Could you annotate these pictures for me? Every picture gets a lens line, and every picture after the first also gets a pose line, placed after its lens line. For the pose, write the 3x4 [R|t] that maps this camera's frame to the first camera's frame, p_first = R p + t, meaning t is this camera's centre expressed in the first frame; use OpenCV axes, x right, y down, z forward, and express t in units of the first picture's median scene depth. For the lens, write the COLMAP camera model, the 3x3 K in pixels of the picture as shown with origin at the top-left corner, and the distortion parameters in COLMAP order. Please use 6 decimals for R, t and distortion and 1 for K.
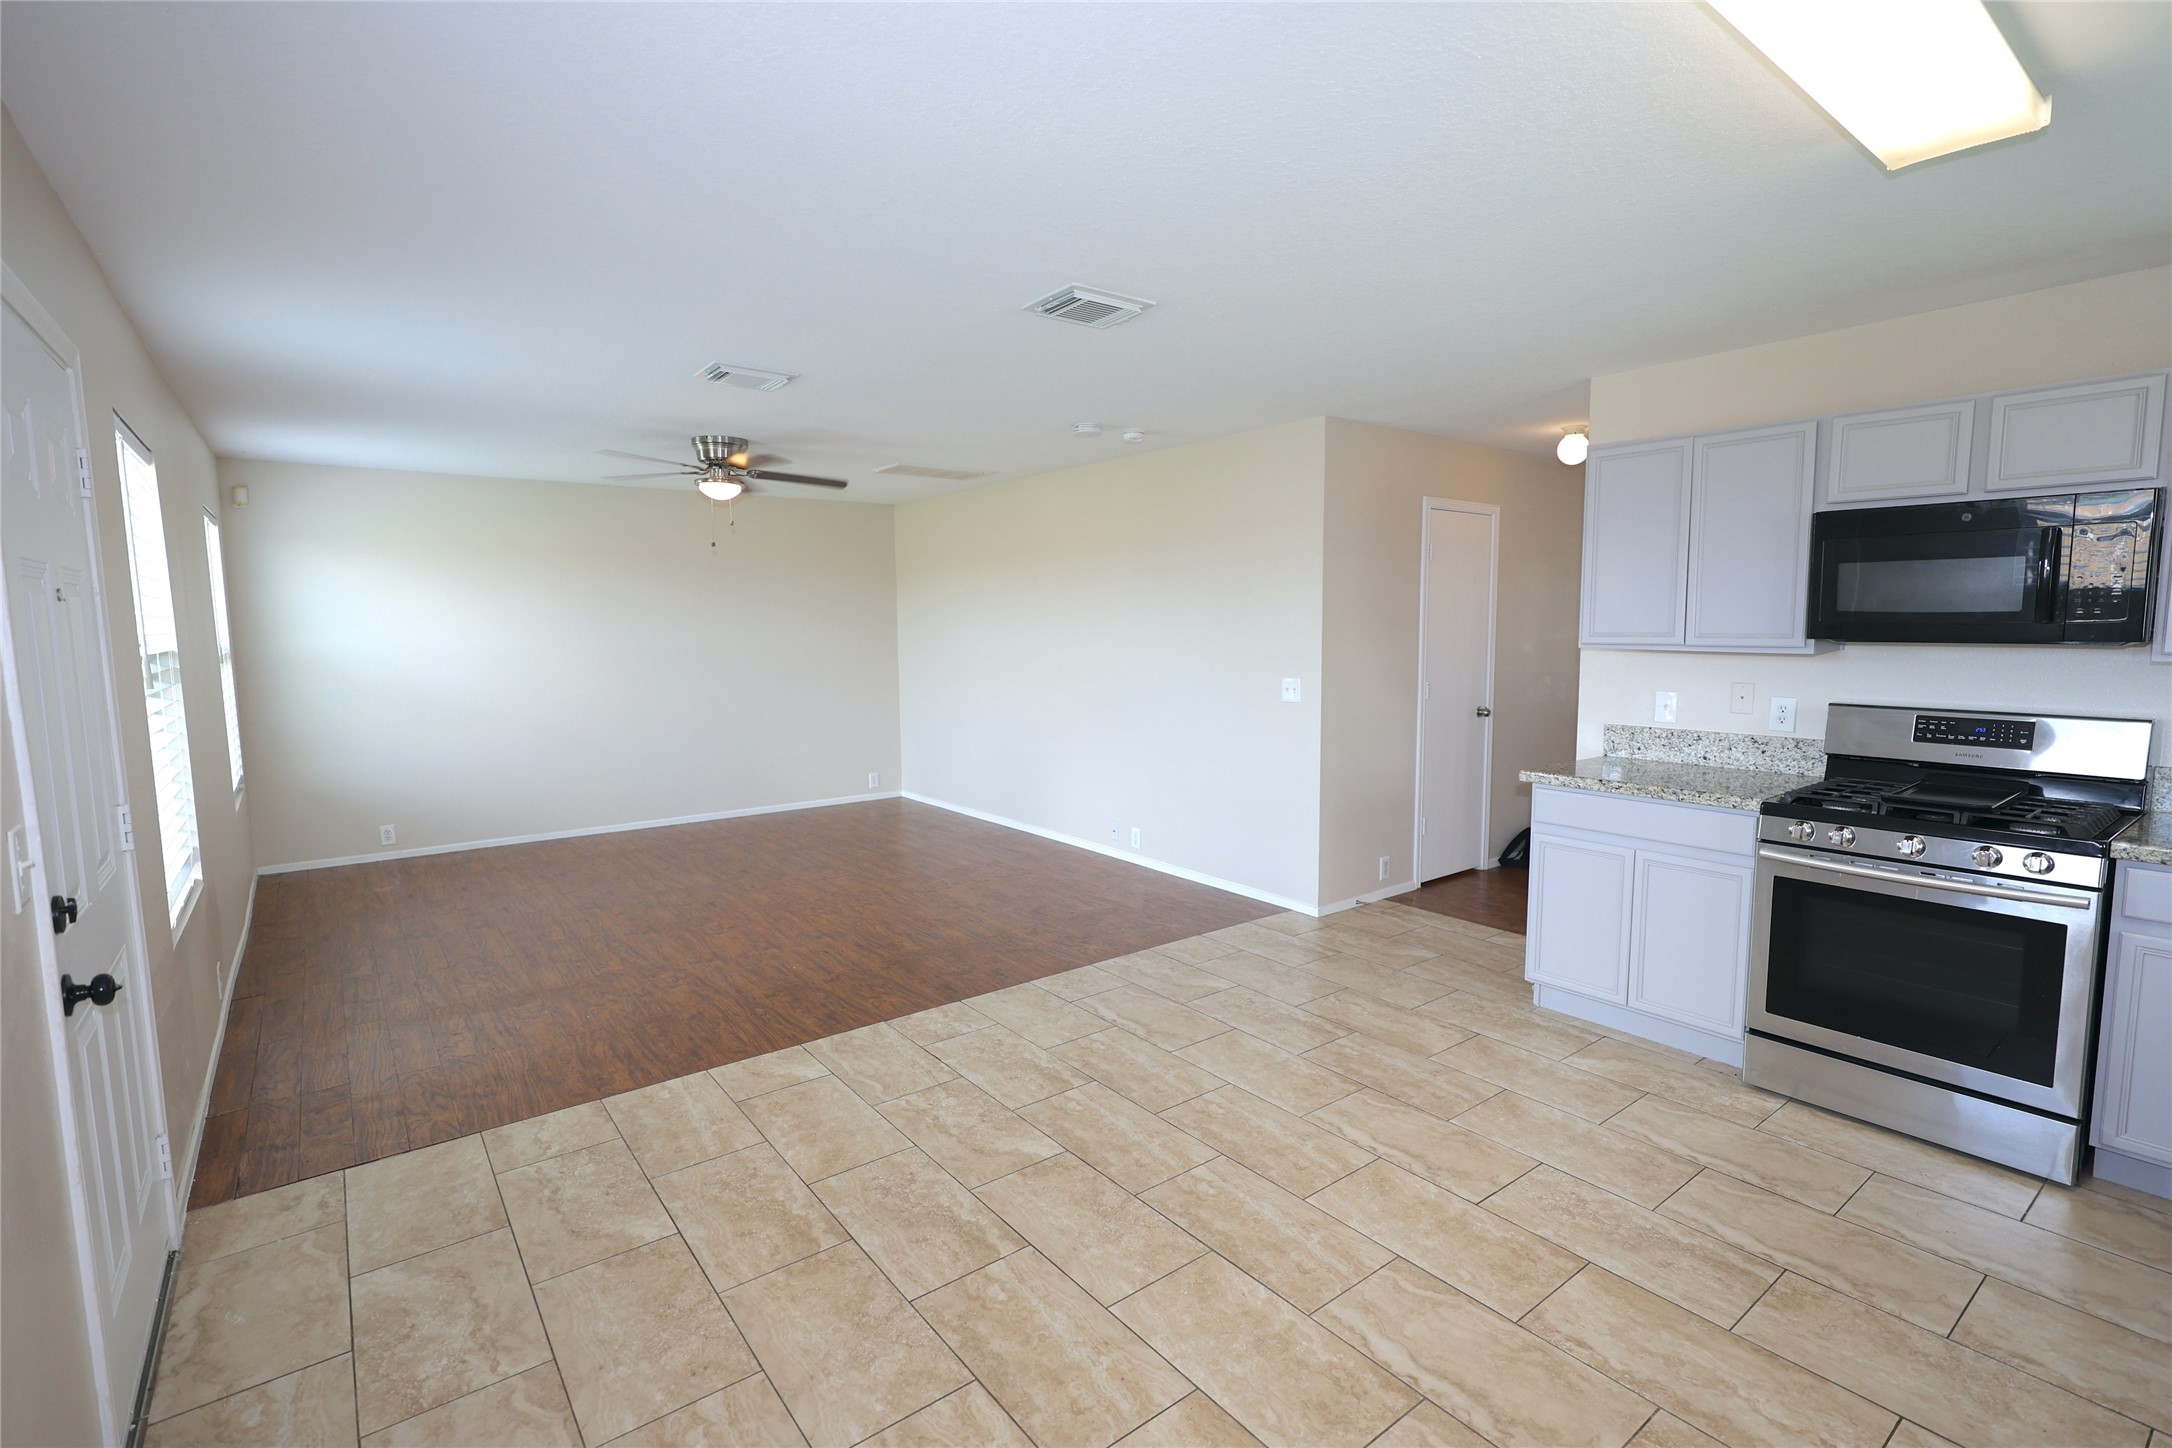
lens RADIAL K [[1002.3, 0, 1088.1], [0, 1002.3, 724.6], [0, 0, 1]] dist [-0.002639, 0.000147]
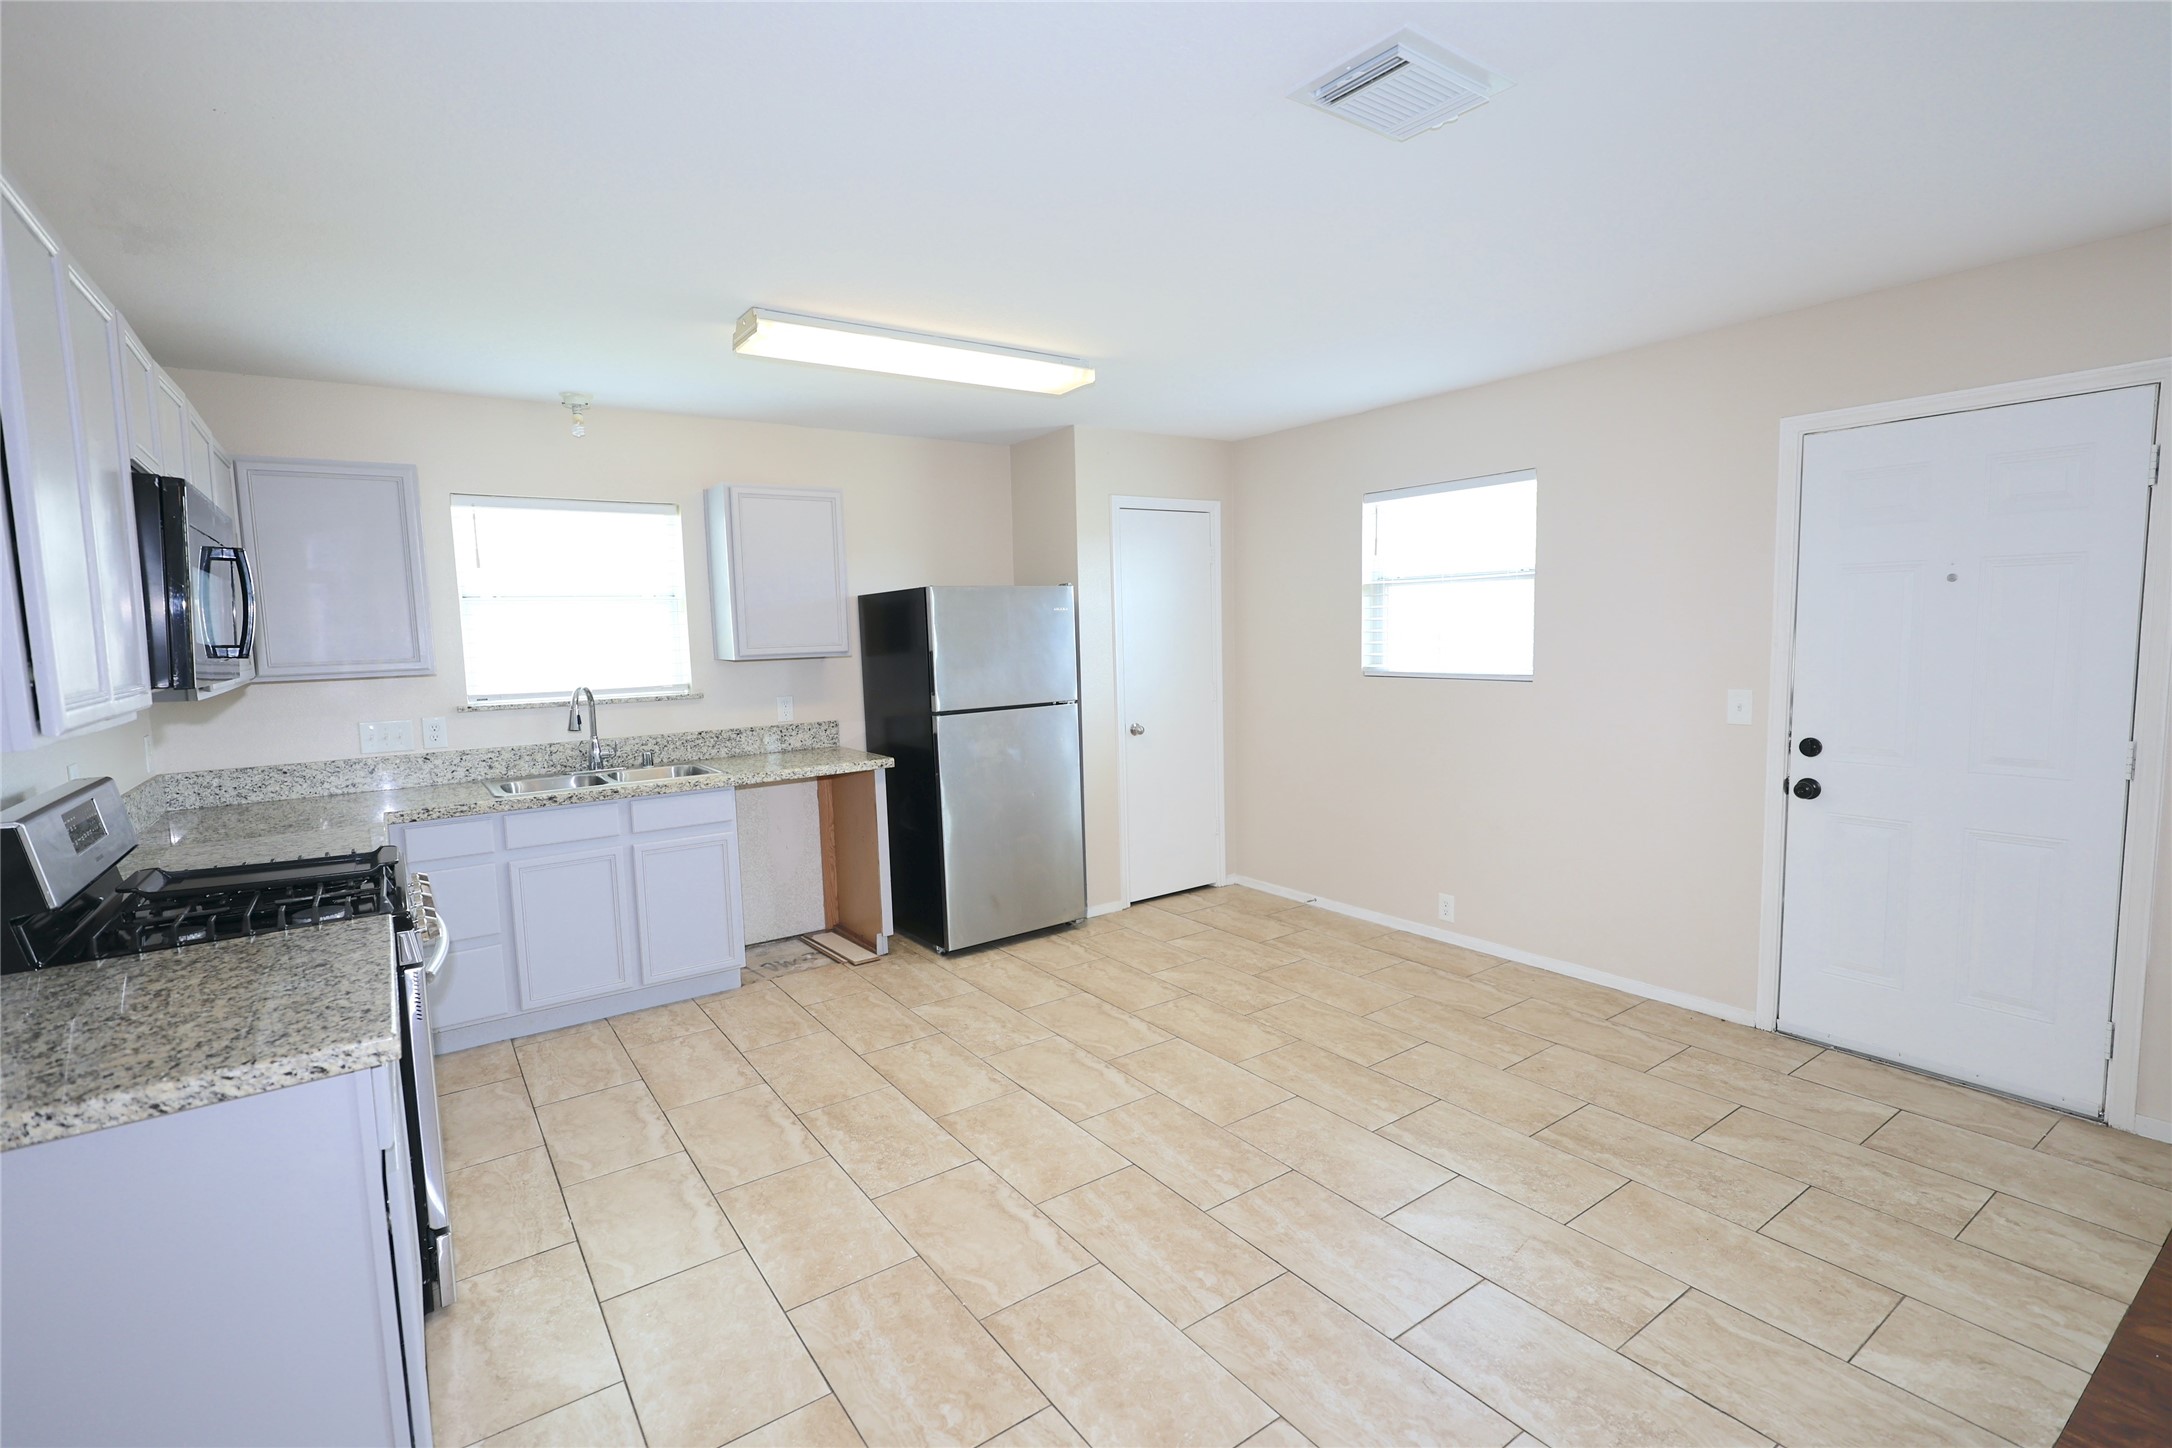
lens RADIAL K [[1002.3, 0, 1086.9], [0, 1002.3, 727.6], [0, 0, 1]] dist [-0.002639, 0.000147]
pose [[-0.998402, 0.031991, 0.046589, 0.160975], [0.041021, 0.977259, 0.208042, -0.166865], [-0.038874, 0.209620, -0.977010, 1.570356]]
